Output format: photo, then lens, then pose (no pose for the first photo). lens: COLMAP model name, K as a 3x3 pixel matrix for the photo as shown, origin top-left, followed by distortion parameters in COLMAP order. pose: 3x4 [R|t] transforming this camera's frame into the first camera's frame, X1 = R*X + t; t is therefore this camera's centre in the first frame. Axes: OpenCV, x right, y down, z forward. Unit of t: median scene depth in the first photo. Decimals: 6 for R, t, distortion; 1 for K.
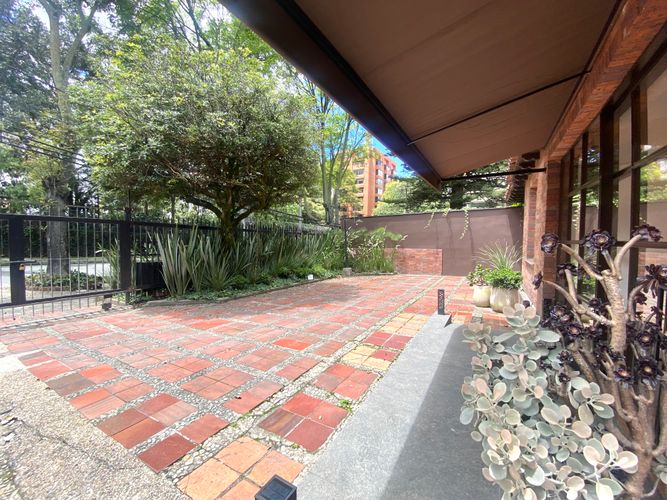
lens RADIAL K [[273.0, 0, 335.0], [0, 273.0, 248.5], [0, 0, 1]] dist [-0.025098, -0.001104]
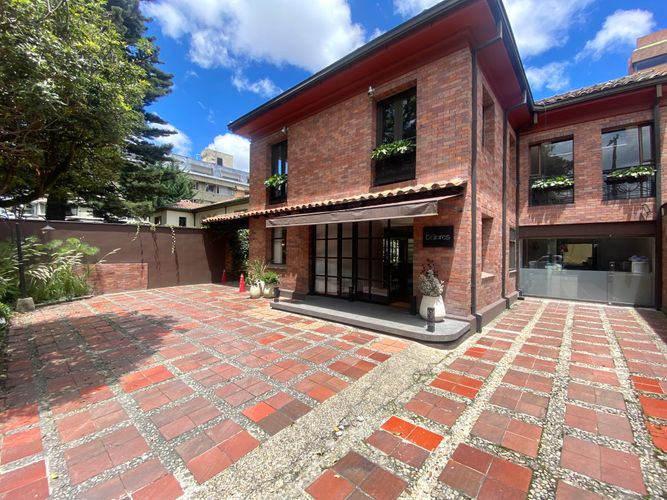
lens RADIAL K [[273.0, 0, 335.4], [0, 273.0, 248.8], [0, 0, 1]] dist [-0.025098, -0.001104]
pose [[0.187182, -0.009071, 0.982283, -1.187092], [0.035121, 0.999380, 0.002536, -0.071672], [-0.981697, 0.034024, 0.187384, 0.358908]]
